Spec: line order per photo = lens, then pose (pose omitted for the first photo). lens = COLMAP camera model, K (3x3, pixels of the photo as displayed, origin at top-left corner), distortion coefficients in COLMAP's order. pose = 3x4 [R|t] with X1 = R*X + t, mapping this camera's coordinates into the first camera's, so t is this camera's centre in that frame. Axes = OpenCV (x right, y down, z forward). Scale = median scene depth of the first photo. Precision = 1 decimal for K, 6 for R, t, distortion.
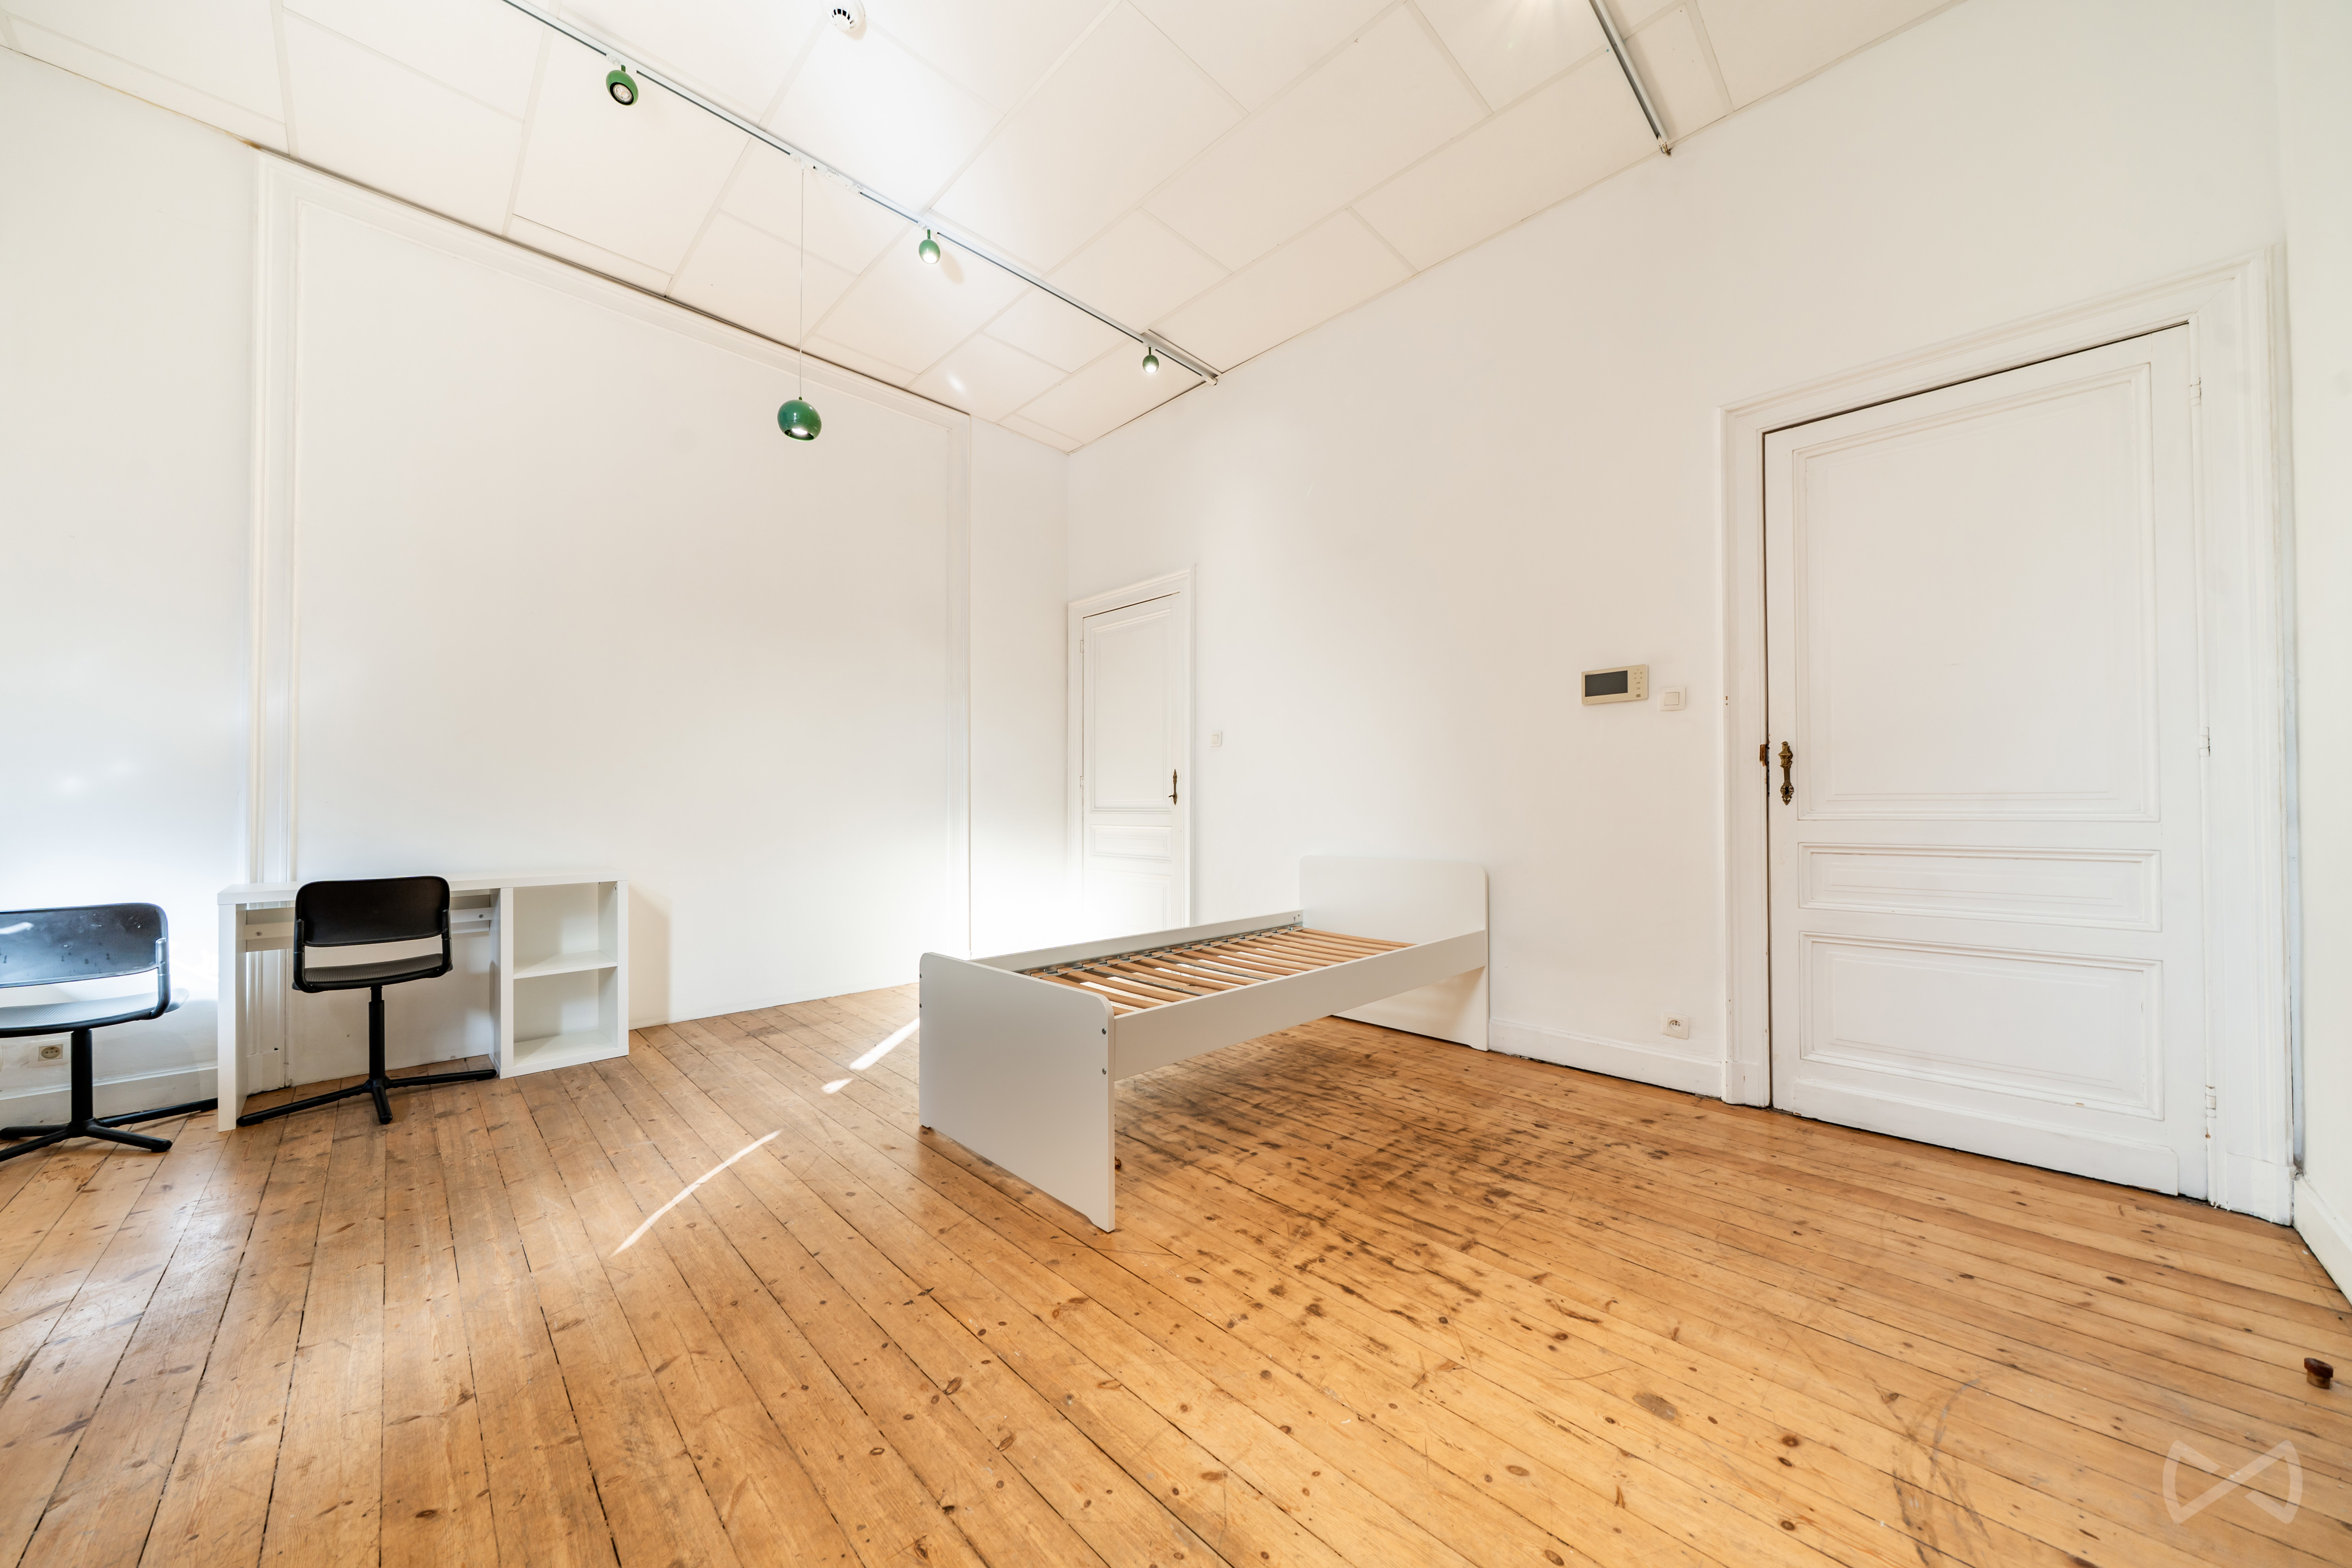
lens RADIAL K [[803.1, 0, 1183.9], [0, 803.1, 796.6], [0, 0, 1]] dist [-0.004811, -0.000676]
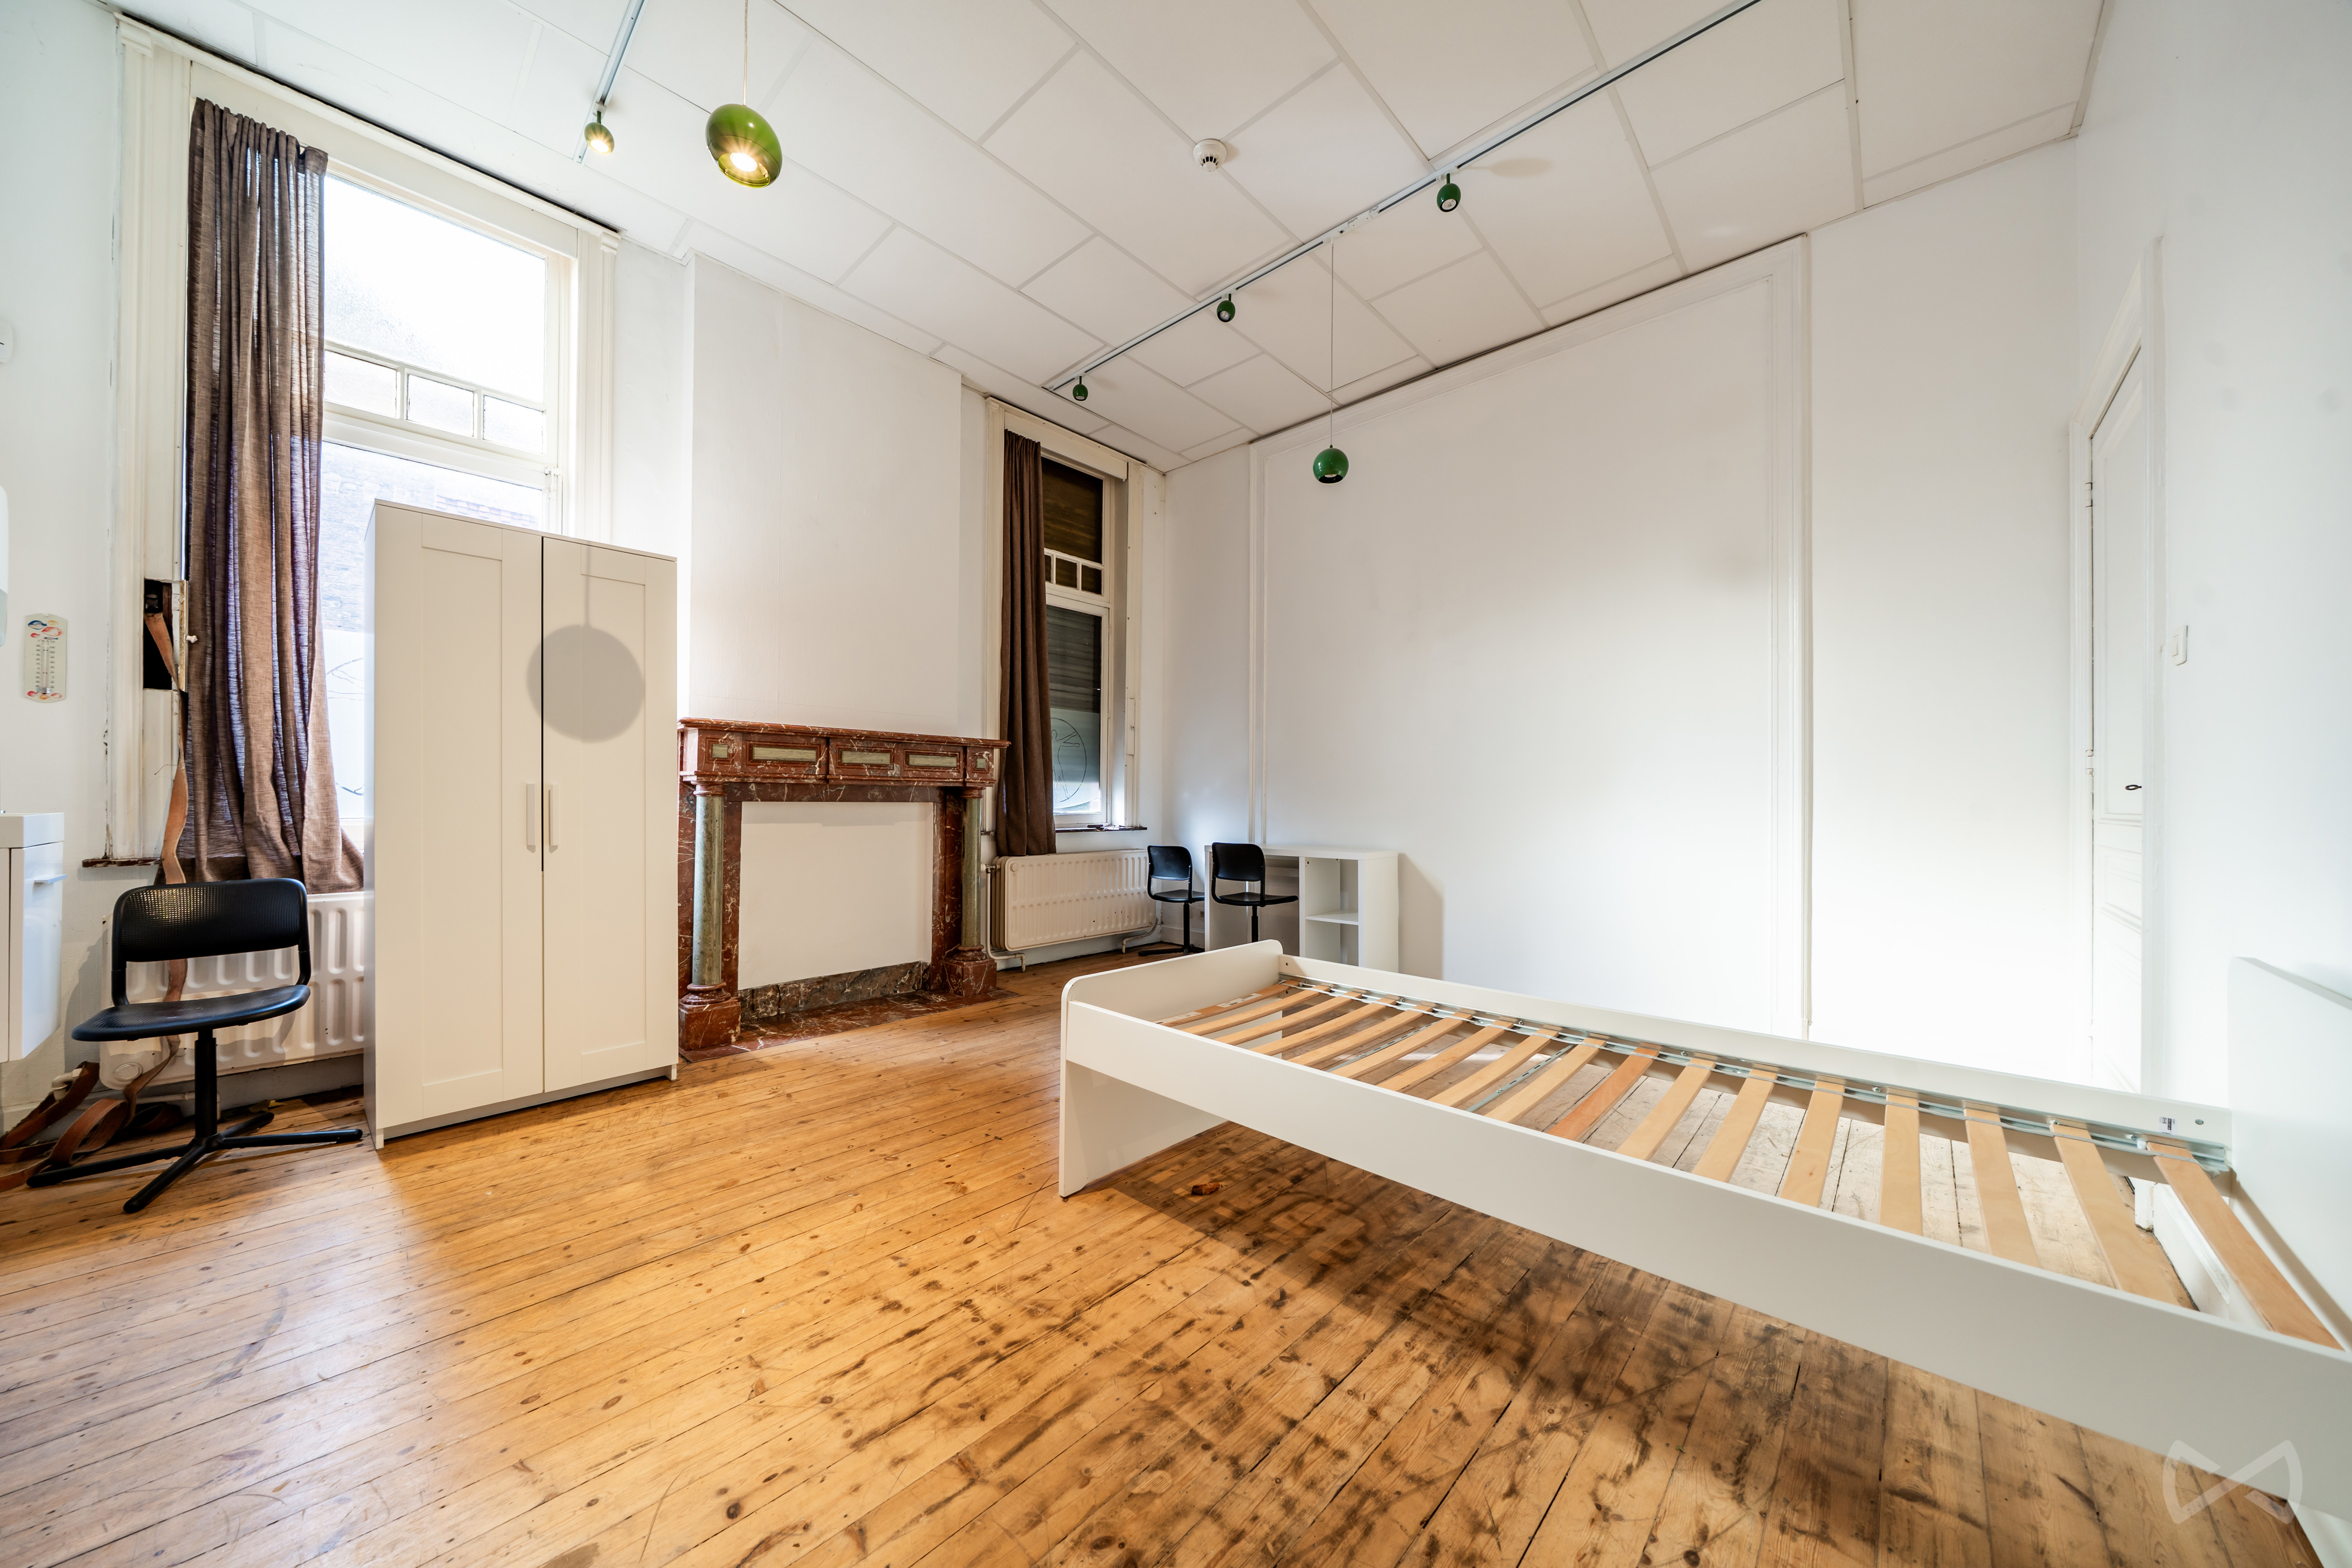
lens RADIAL K [[803.1, 0, 1178.1], [0, 803.1, 796.4], [0, 0, 1]] dist [-0.004811, -0.000676]
pose [[0.033718, -0.002466, -0.999428, 0.916149], [0.003526, 0.999991, -0.002349, 0.007216], [0.999425, -0.003445, 0.033727, 1.033966]]
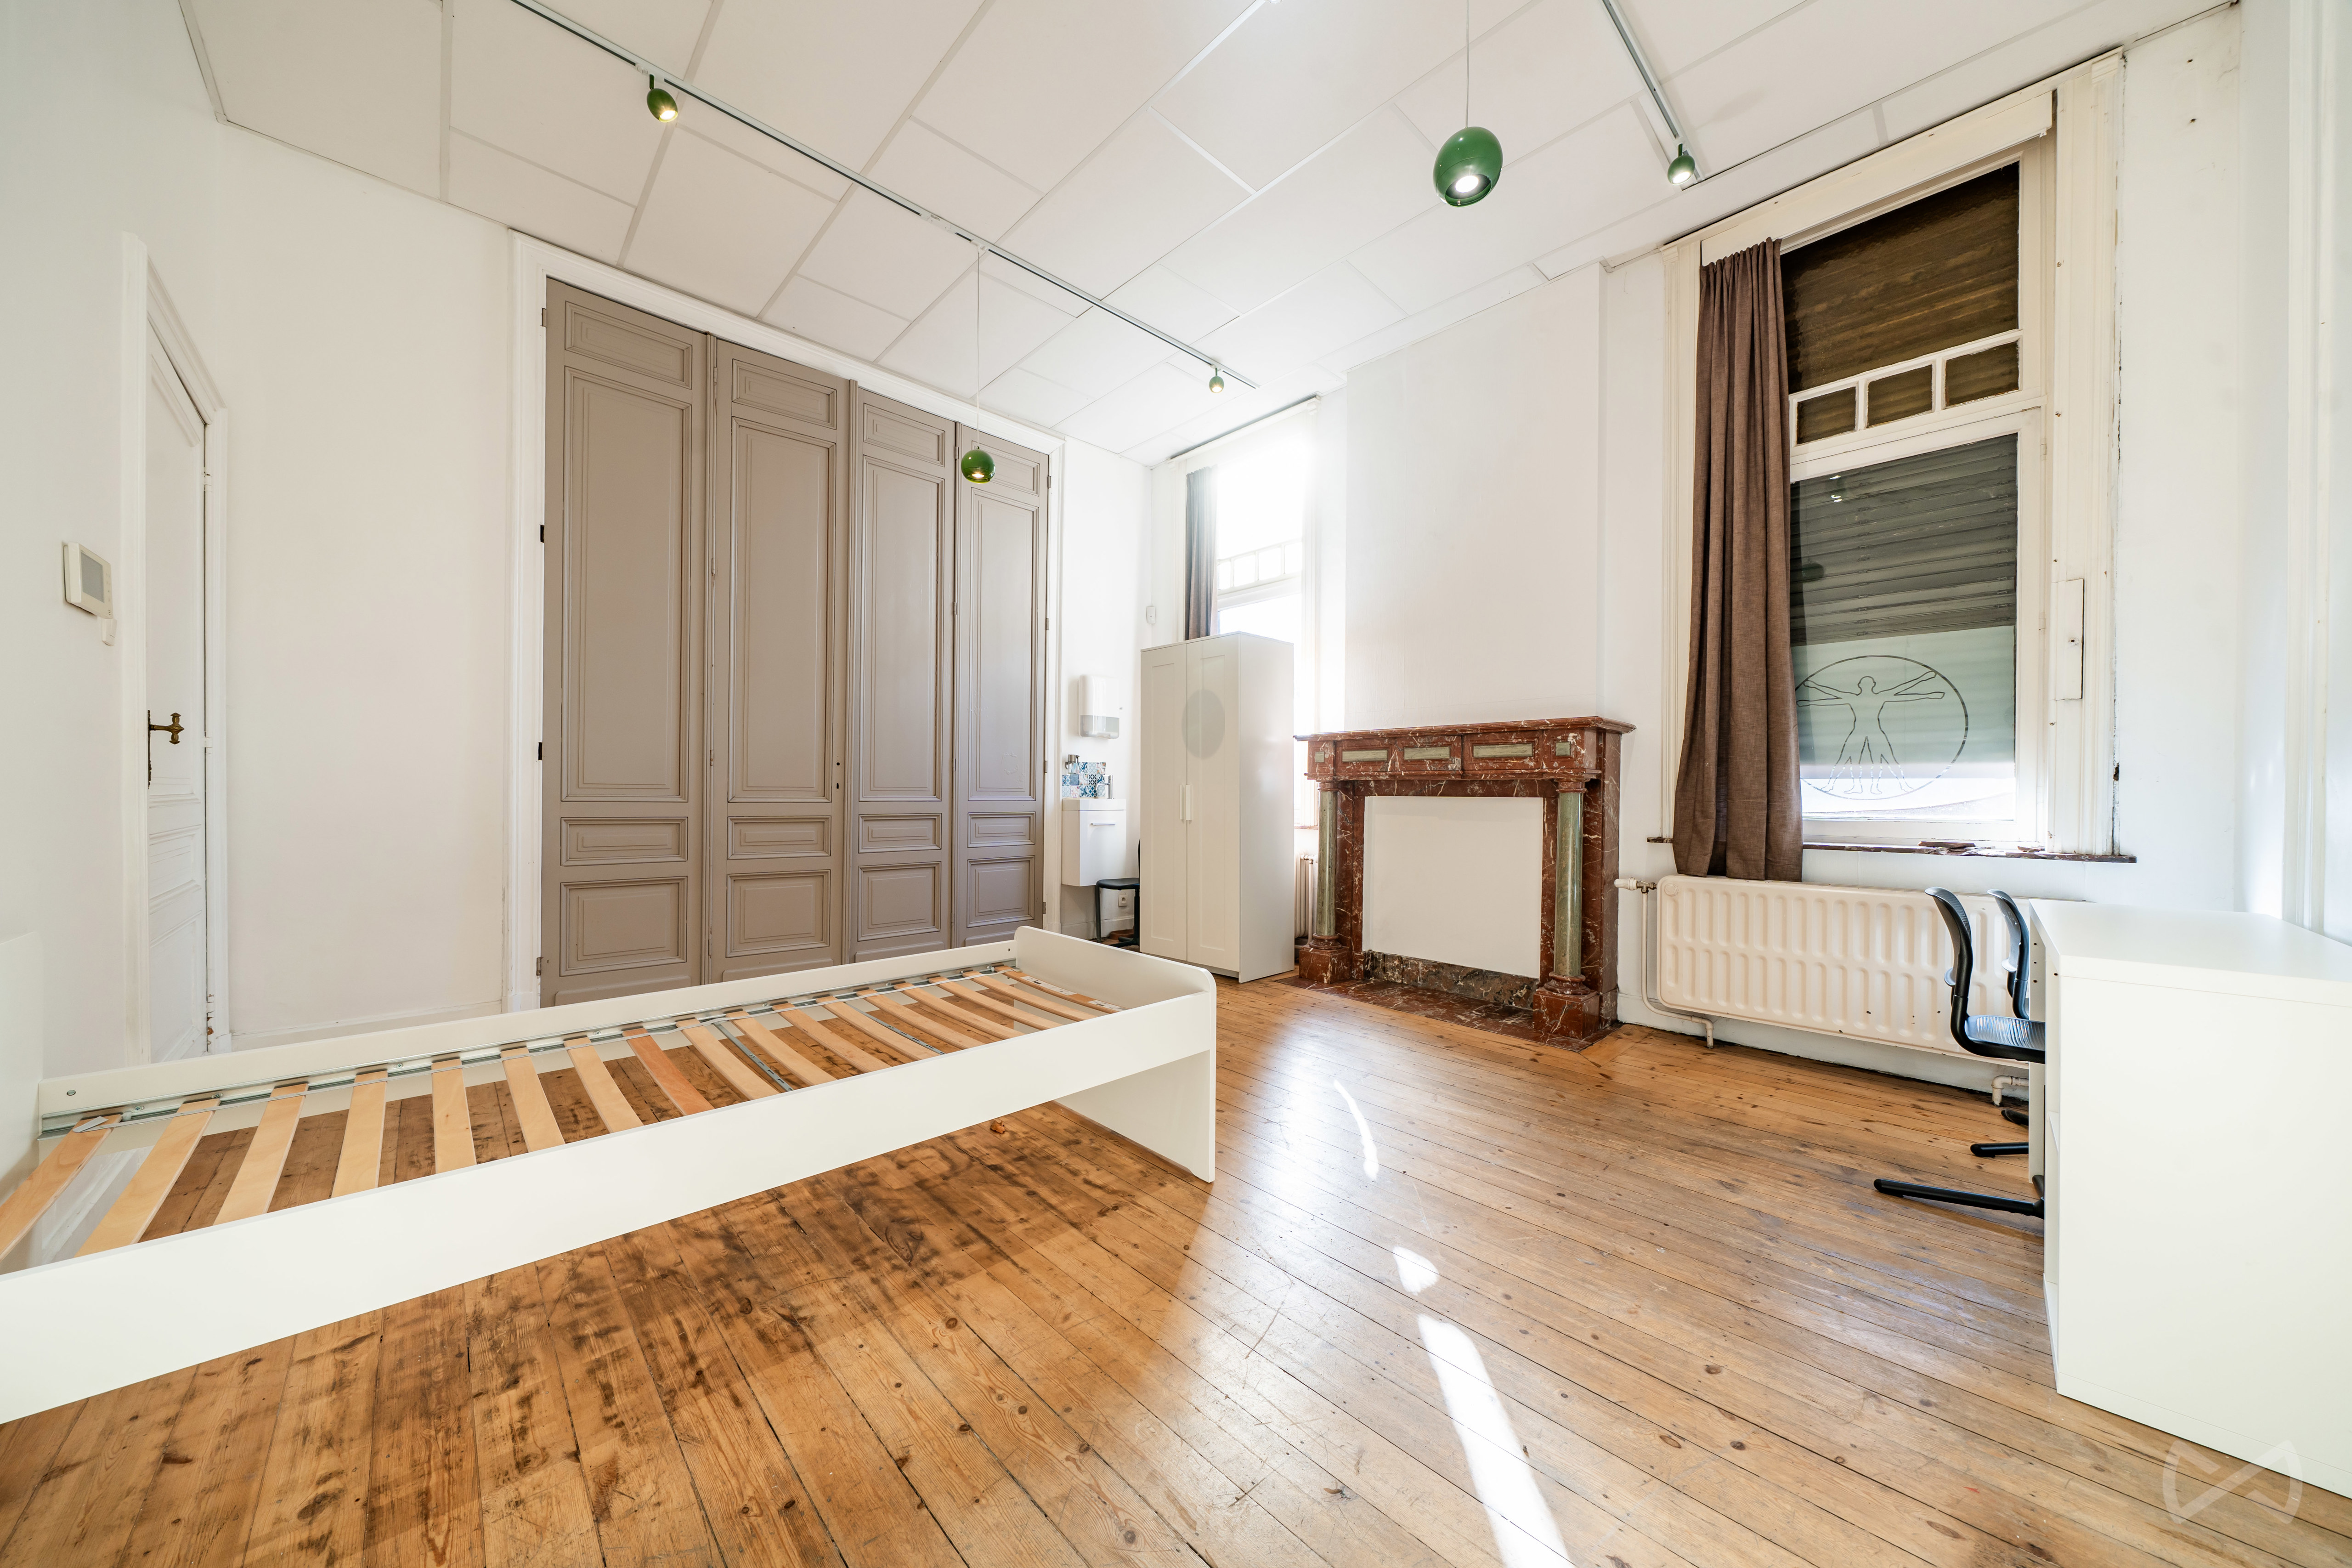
lens RADIAL K [[803.1, 0, 1170.5], [0, 803.1, 794.1], [0, 0, 1]] dist [-0.004811, -0.000676]
pose [[-0.999199, -0.001882, 0.039971, -0.393754], [-0.002206, 0.999965, -0.008074, 0.023868], [-0.039955, -0.008156, -0.999168, 2.263746]]
